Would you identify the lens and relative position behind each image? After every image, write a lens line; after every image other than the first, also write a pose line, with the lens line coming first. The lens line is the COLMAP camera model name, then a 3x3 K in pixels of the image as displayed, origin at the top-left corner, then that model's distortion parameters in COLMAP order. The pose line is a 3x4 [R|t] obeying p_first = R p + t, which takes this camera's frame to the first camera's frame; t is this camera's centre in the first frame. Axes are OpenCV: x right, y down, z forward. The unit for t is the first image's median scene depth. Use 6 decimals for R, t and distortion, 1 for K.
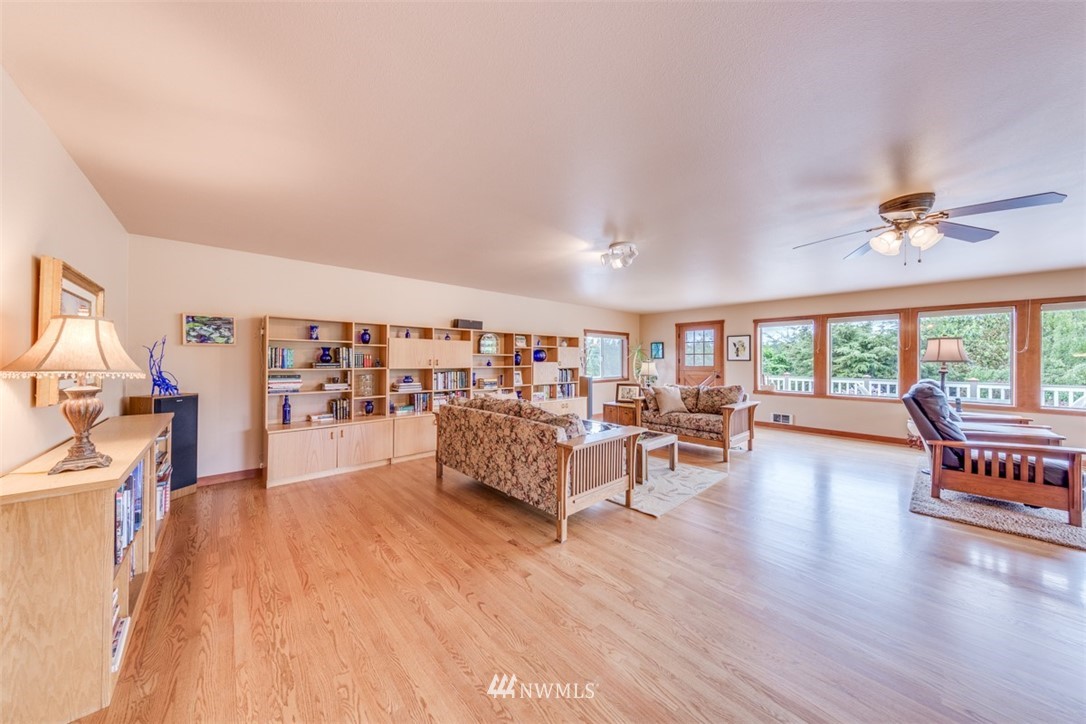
lens RADIAL K [[343.9, 0, 552.1], [0, 343.9, 357.7], [0, 0, 1]] dist [0.002084, -0.000238]
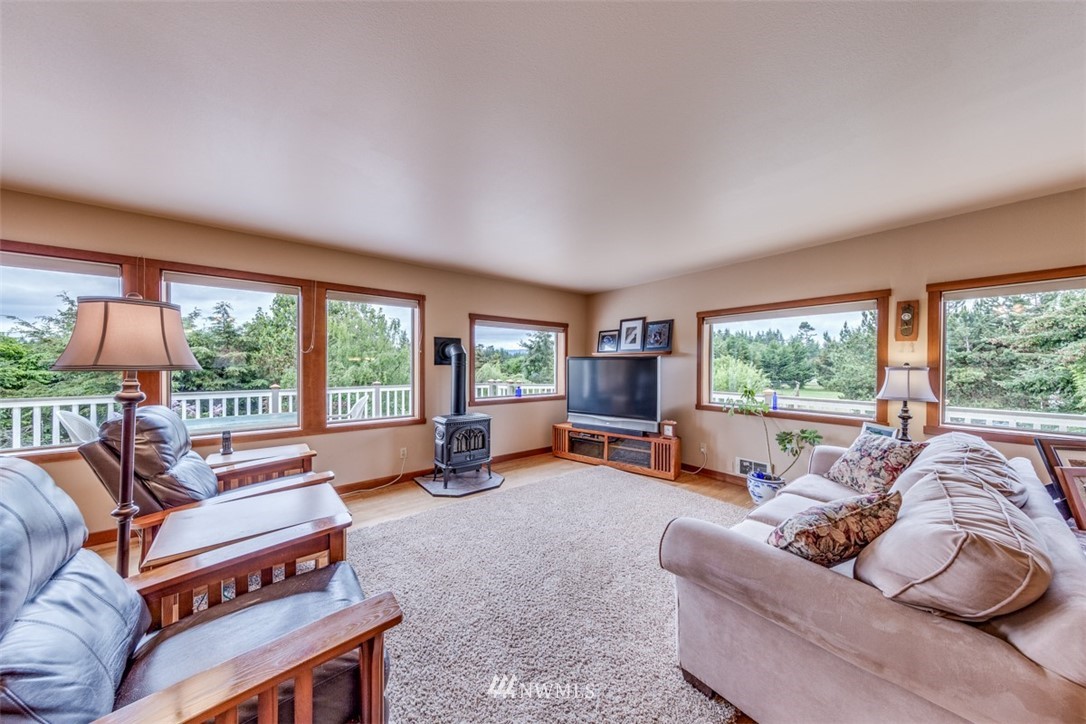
lens RADIAL K [[343.9, 0, 542.4], [0, 343.9, 363.1], [0, 0, 1]] dist [0.002084, -0.000238]
pose [[0.066430, 0.000107, 0.997791, 0.486234], [-0.007462, 0.999972, 0.000390, 0.001247], [-0.997763, -0.007471, 0.066429, 0.333015]]
